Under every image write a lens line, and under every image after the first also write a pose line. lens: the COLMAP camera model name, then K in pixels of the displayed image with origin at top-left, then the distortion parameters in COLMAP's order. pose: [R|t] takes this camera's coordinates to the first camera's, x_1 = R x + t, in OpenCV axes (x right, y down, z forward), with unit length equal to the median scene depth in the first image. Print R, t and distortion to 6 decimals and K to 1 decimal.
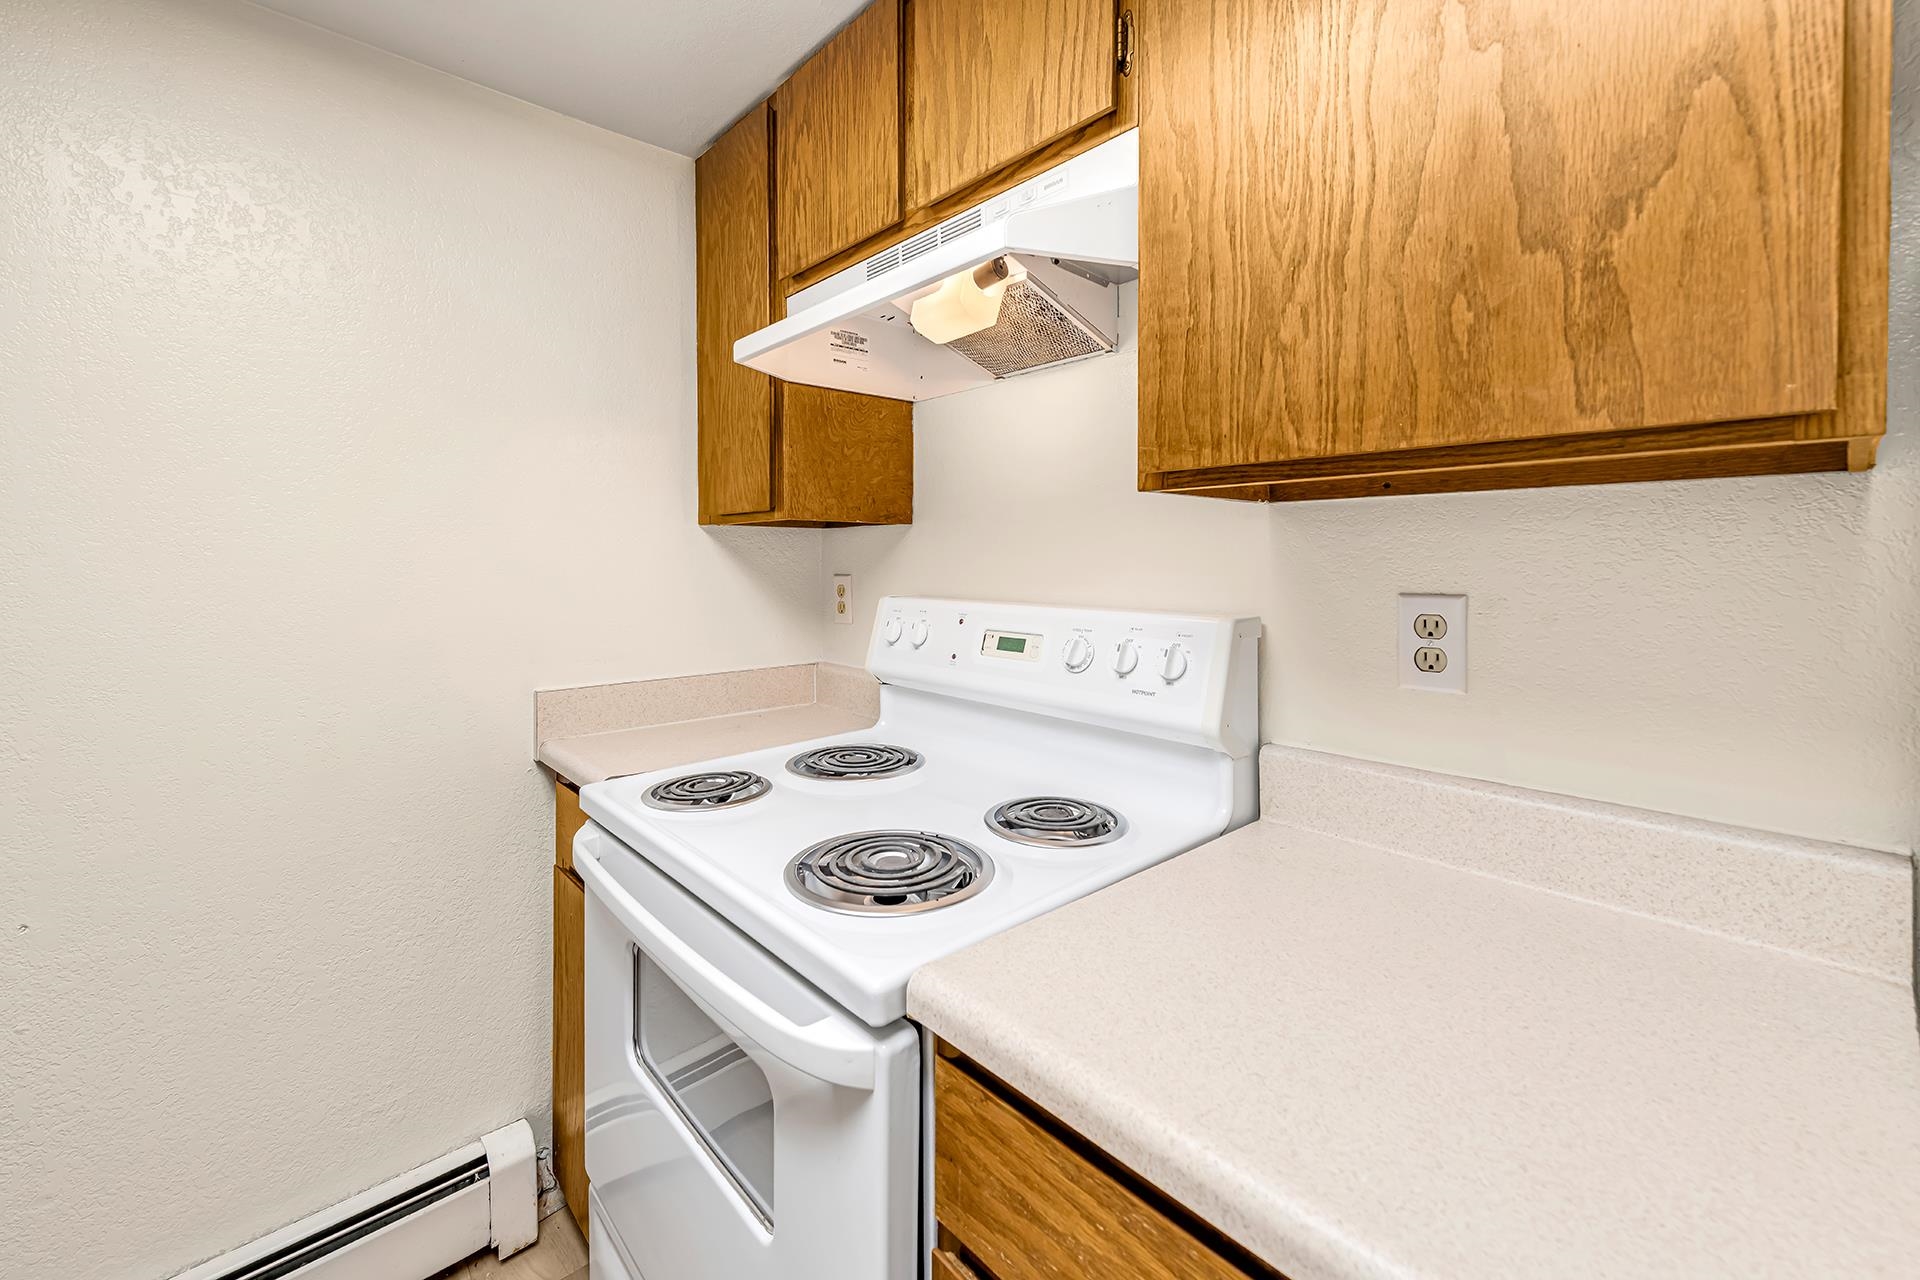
lens RADIAL K [[786.5, 0, 943.7], [0, 786.5, 569.9], [0, 0, 1]] dist [0.008995, -0.002850]
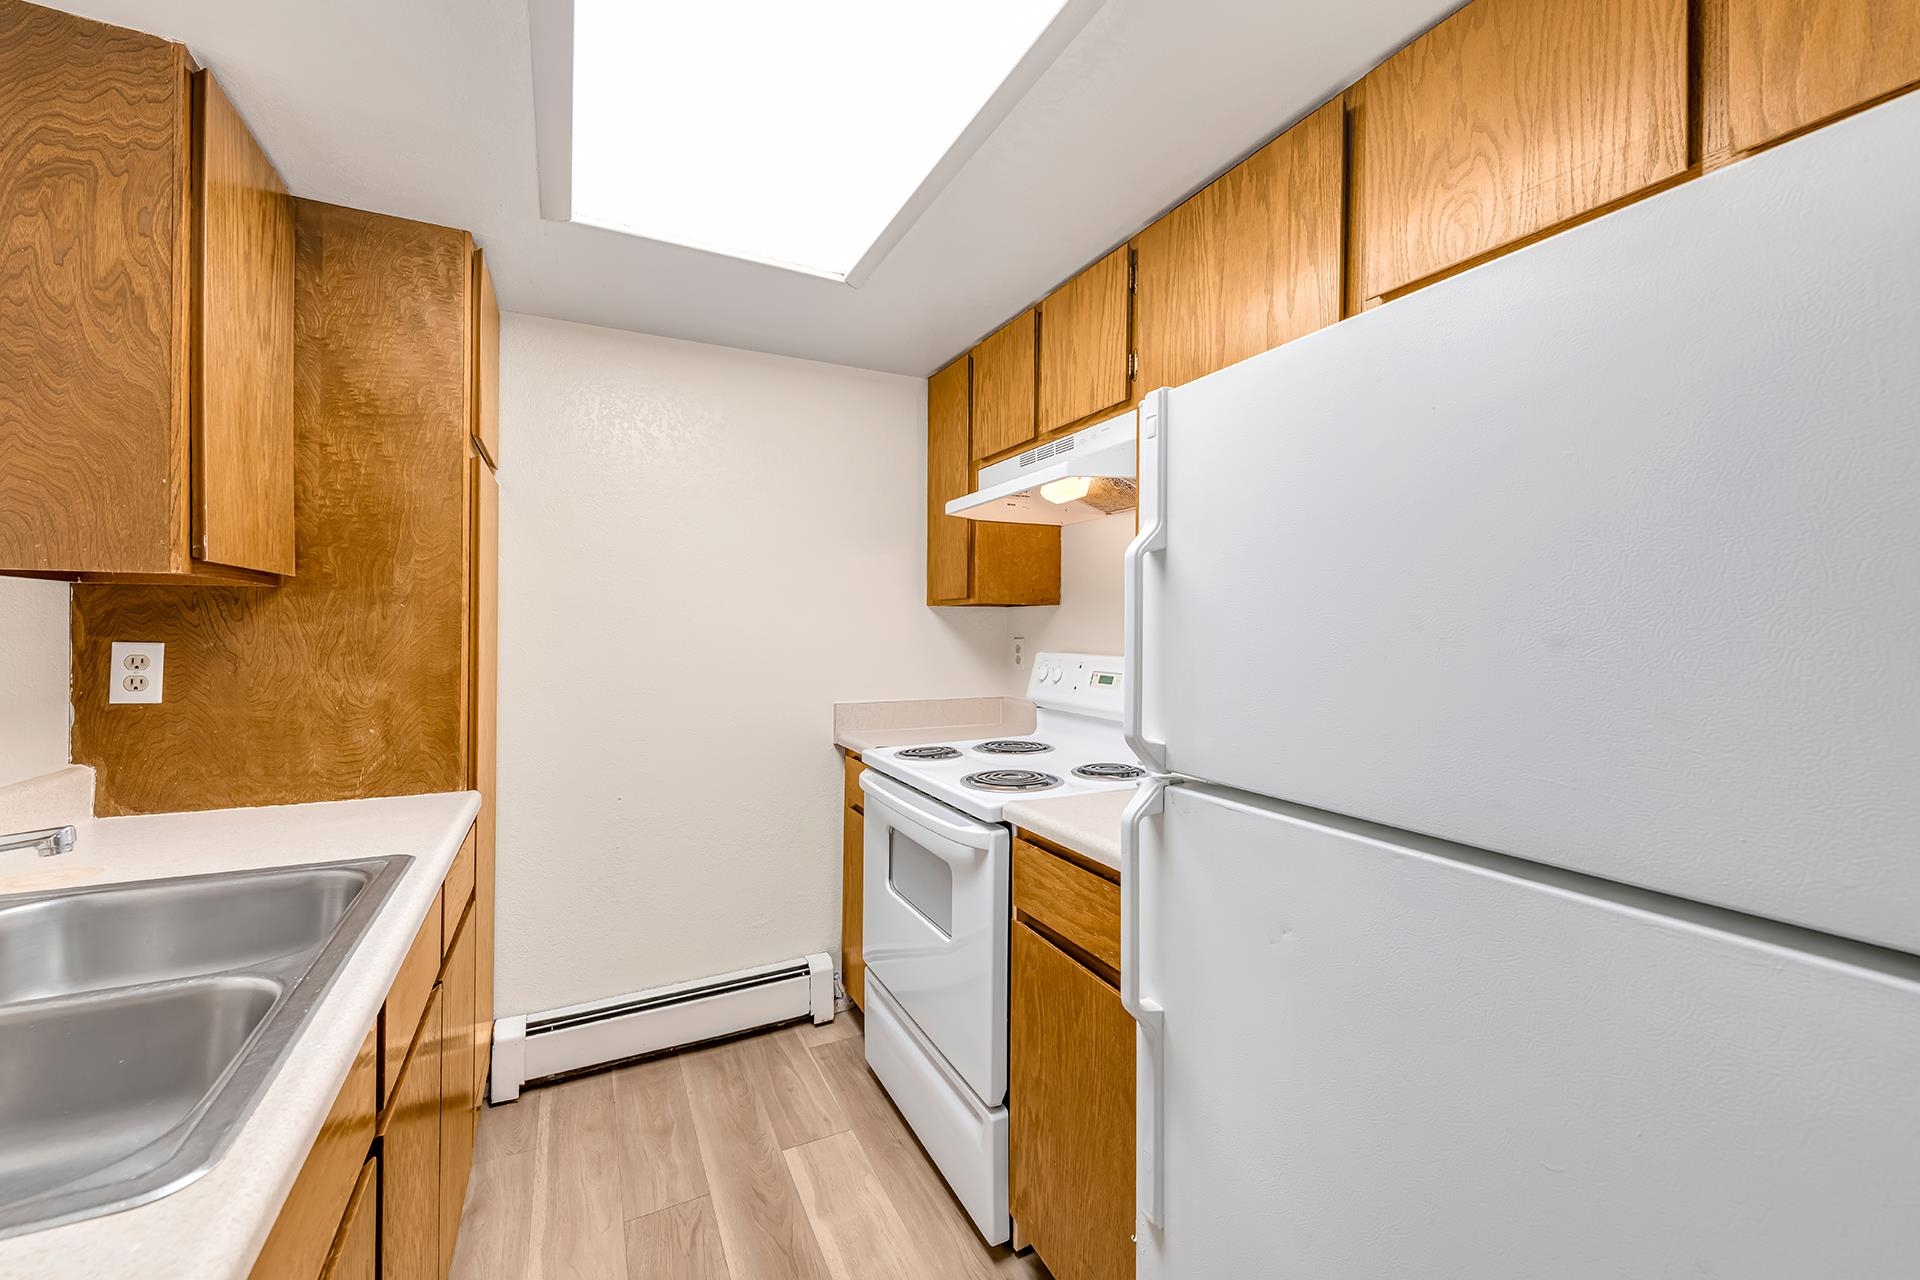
lens RADIAL K [[786.5, 0, 996.0], [0, 786.5, 621.1], [0, 0, 1]] dist [0.008995, -0.002850]
pose [[0.974515, 0.003611, -0.224292, 0.224869], [-0.008193, 0.999776, -0.019502, 0.005317], [0.224172, 0.020843, 0.974327, -0.644730]]
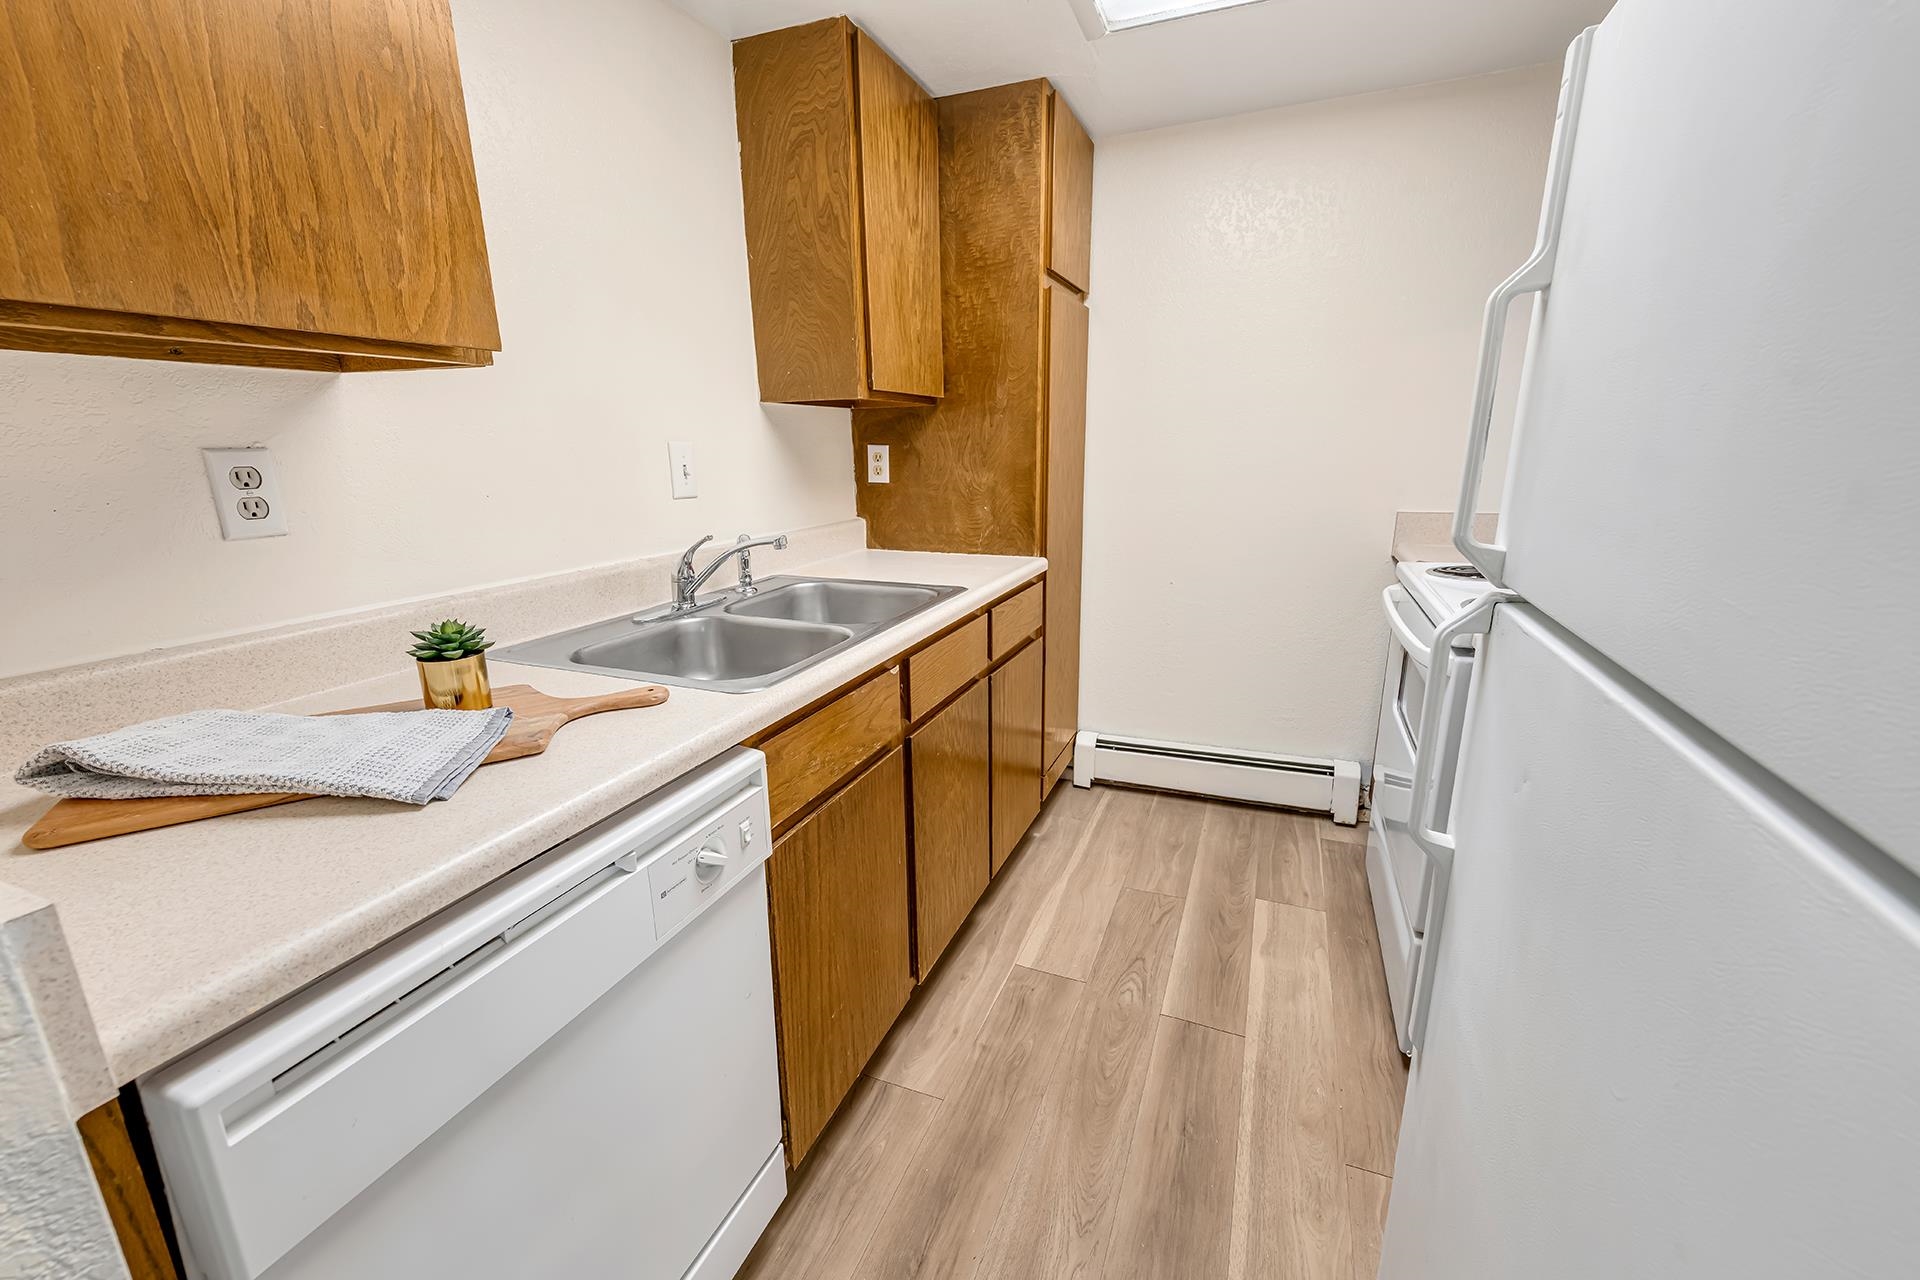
lens RADIAL K [[786.5, 0, 971.0], [0, 786.5, 649.8], [0, 0, 1]] dist [0.008995, -0.002850]
pose [[0.460653, 0.220049, -0.859871, 0.538670], [0.003632, 0.968305, 0.249744, 0.026343], [0.887573, -0.118169, 0.445253, -0.517991]]
